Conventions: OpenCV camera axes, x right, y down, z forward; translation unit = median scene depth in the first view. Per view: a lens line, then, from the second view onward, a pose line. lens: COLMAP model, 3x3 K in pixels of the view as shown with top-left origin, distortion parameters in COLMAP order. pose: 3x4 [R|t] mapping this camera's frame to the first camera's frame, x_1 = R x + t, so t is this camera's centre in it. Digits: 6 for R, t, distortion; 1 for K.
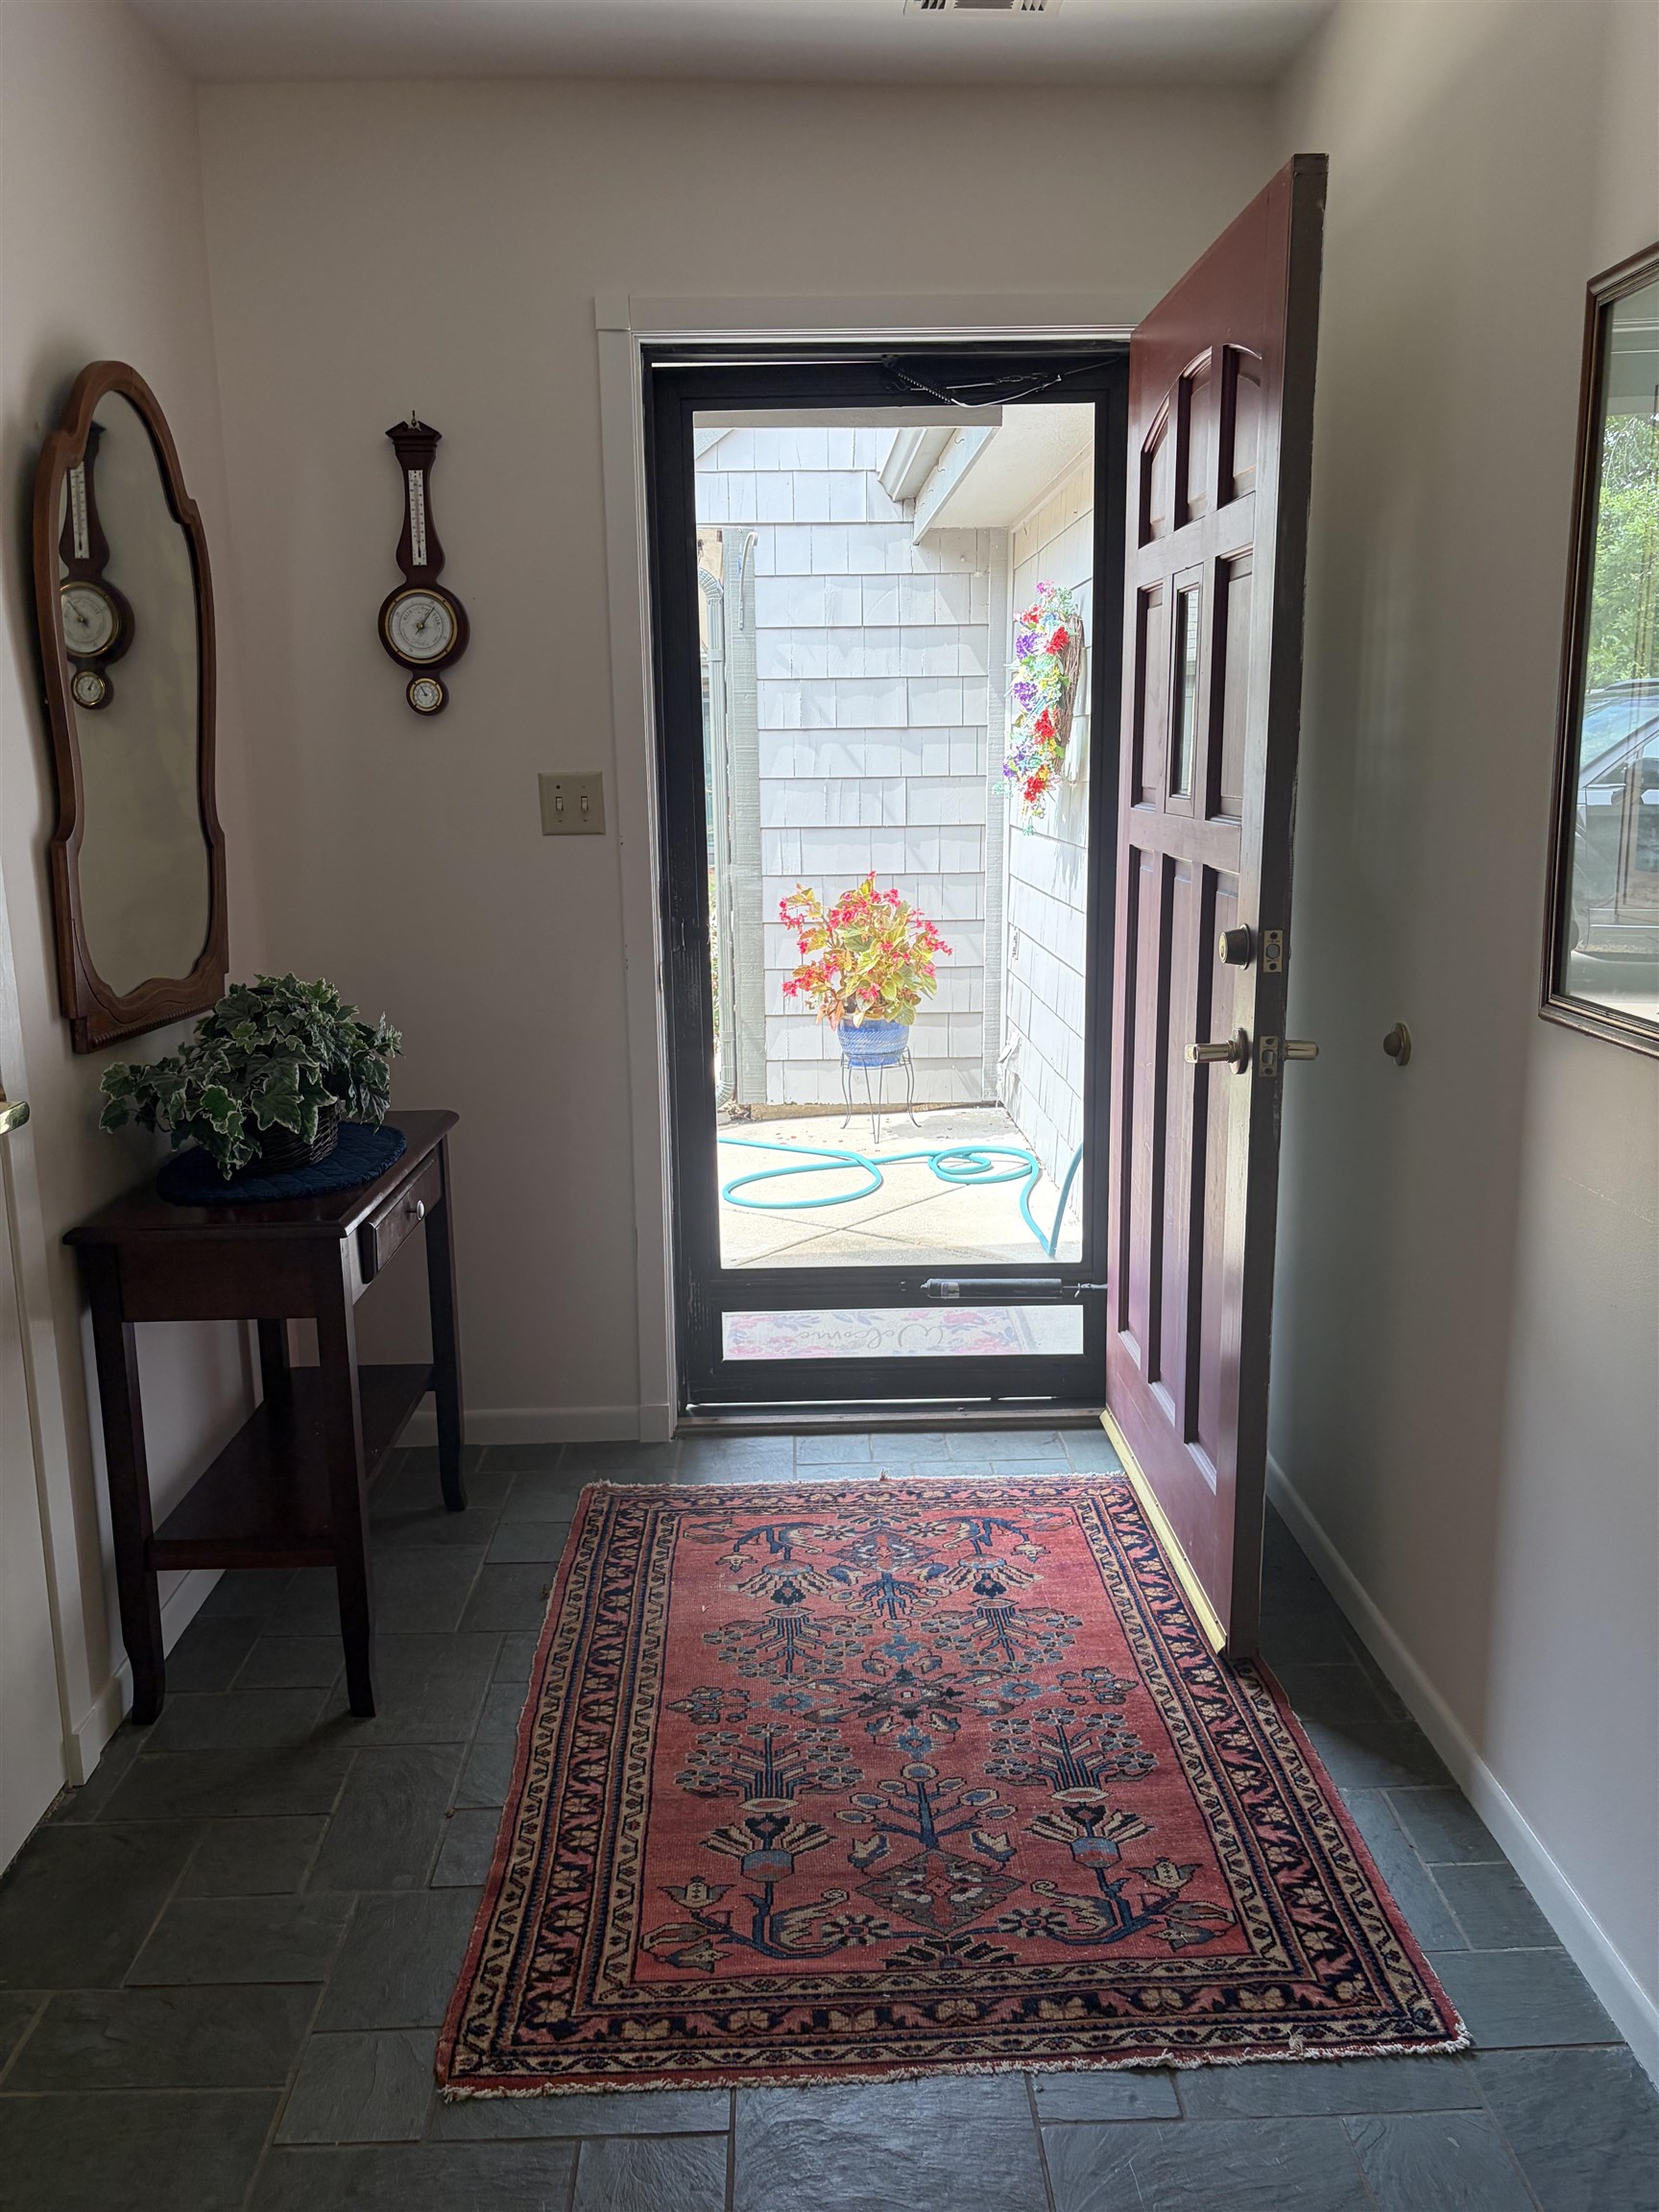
lens RADIAL K [[1694.8, 0, 832.5], [0, 1694.8, 1096.9], [0, 0, 1]] dist [-0.013940, 0.037650]
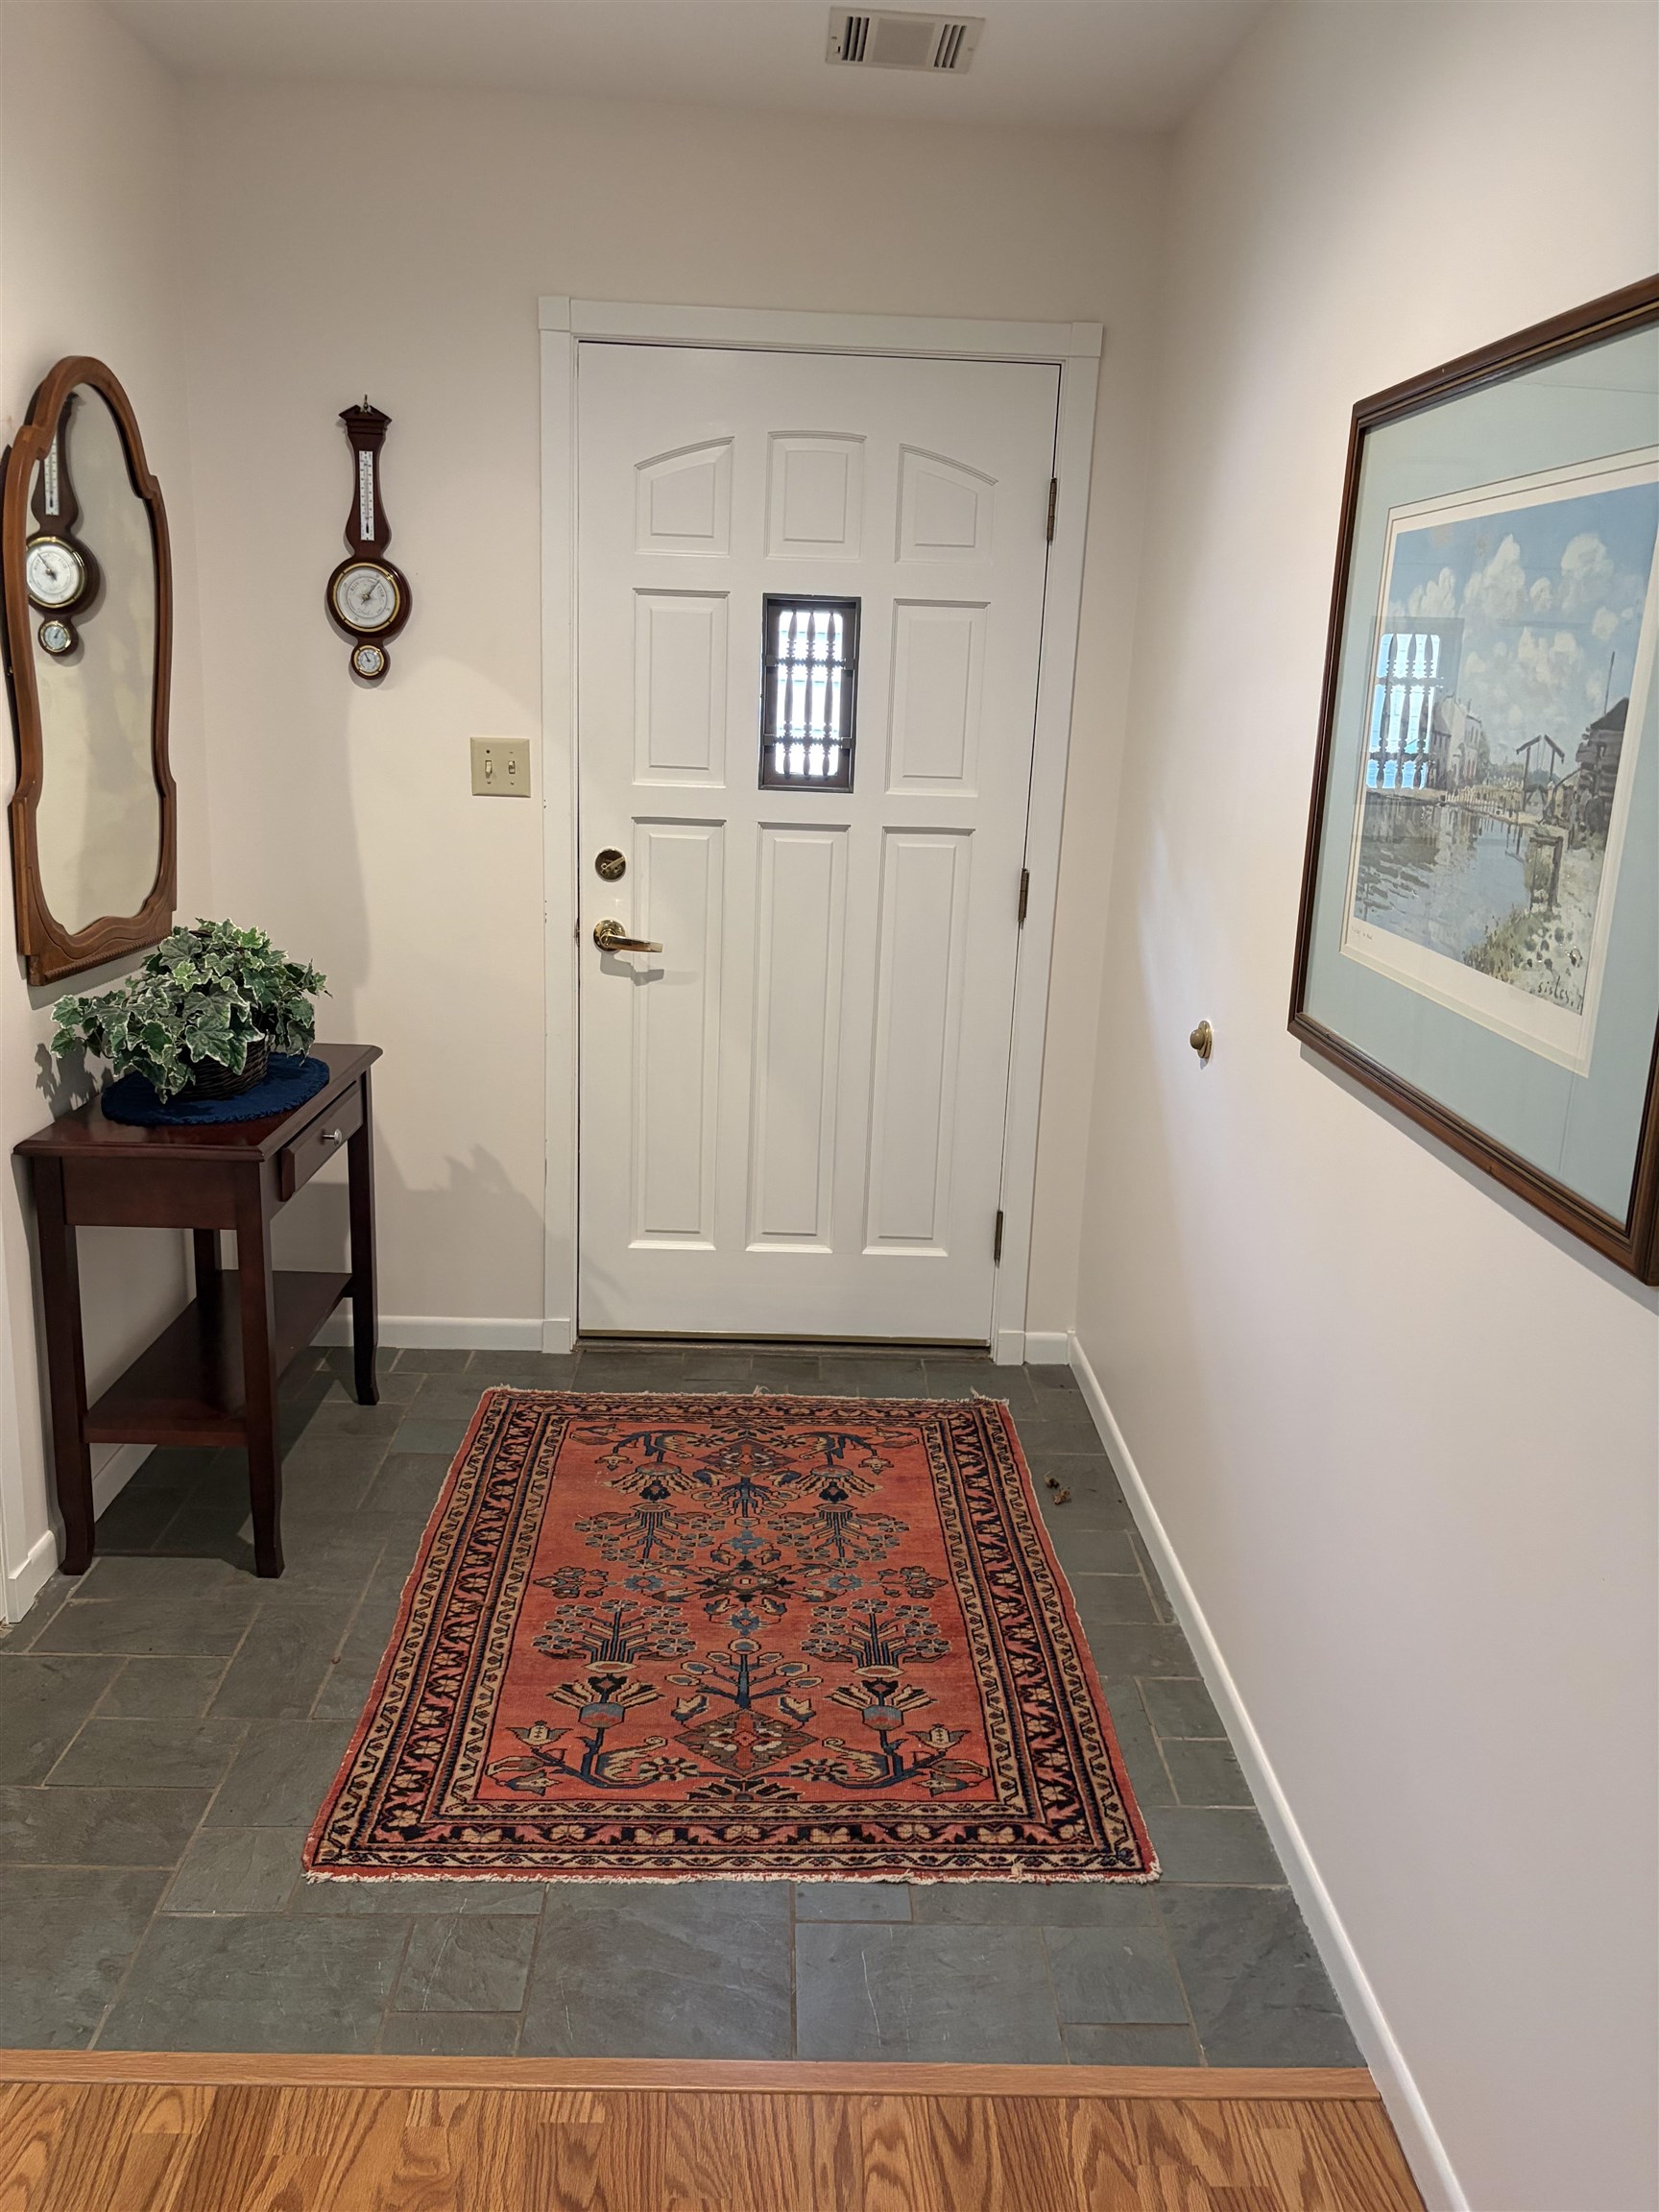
lens RADIAL K [[1694.8, 0, 830.9], [0, 1694.8, 1107.0], [0, 0, 1]] dist [-0.013940, 0.037650]
pose [[0.998487, 0.052335, 0.016869, 0.068761], [-0.053149, 0.997229, 0.052051, -0.031619], [-0.014098, -0.052869, 0.998502, -0.134426]]
